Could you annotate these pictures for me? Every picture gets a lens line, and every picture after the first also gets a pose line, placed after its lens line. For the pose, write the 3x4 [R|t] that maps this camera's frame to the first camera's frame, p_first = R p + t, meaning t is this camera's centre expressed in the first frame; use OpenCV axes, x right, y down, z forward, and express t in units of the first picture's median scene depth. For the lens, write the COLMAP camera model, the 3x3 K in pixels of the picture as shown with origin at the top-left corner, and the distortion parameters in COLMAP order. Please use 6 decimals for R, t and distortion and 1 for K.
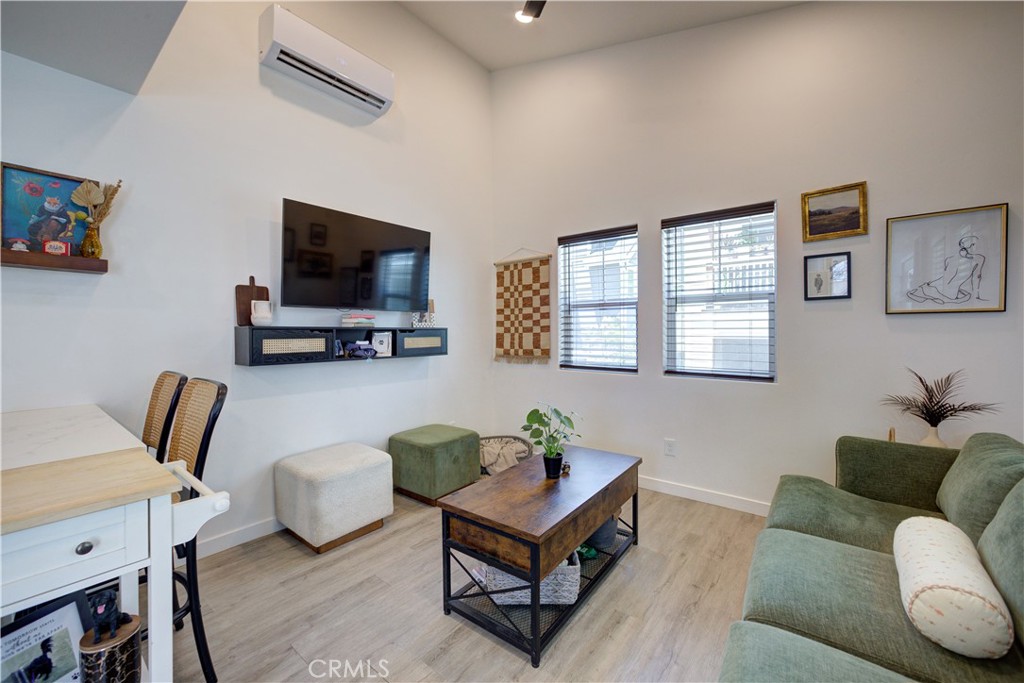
lens RADIAL K [[411.1, 0, 521.3], [0, 411.1, 331.1], [0, 0, 1]] dist [0.001504, 0.001154]
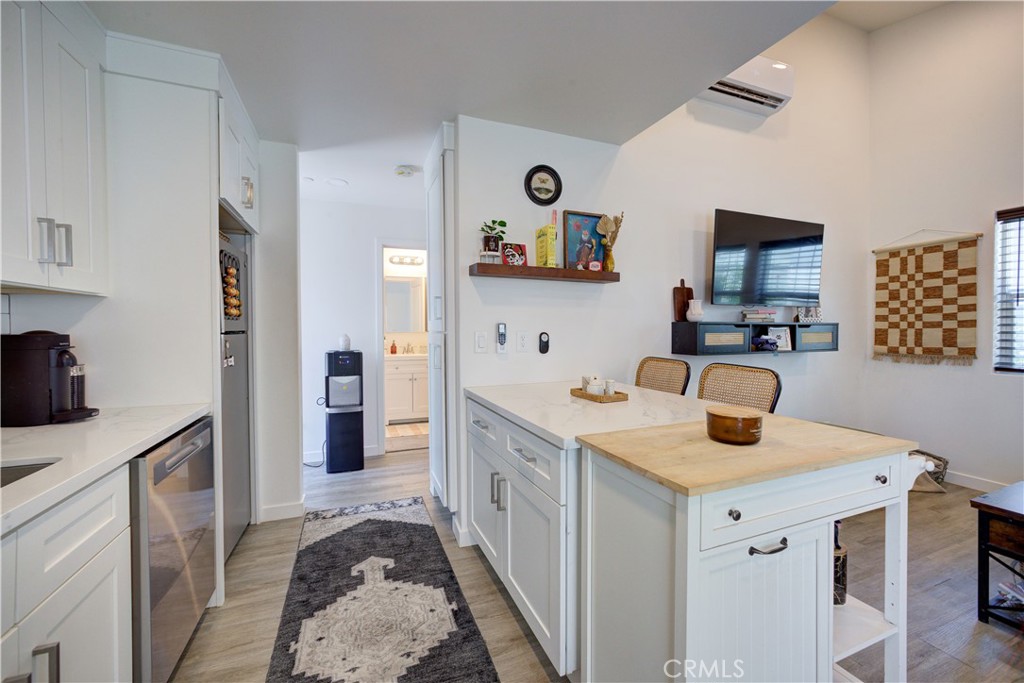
lens RADIAL K [[411.1, 0, 510.3], [0, 411.1, 335.8], [0, 0, 1]] dist [0.001504, 0.001154]
pose [[0.876477, 0.010093, -0.481339, -0.350866], [-0.001237, 0.999824, 0.018713, 0.004882], [0.481443, -0.015806, 0.876335, -0.183375]]
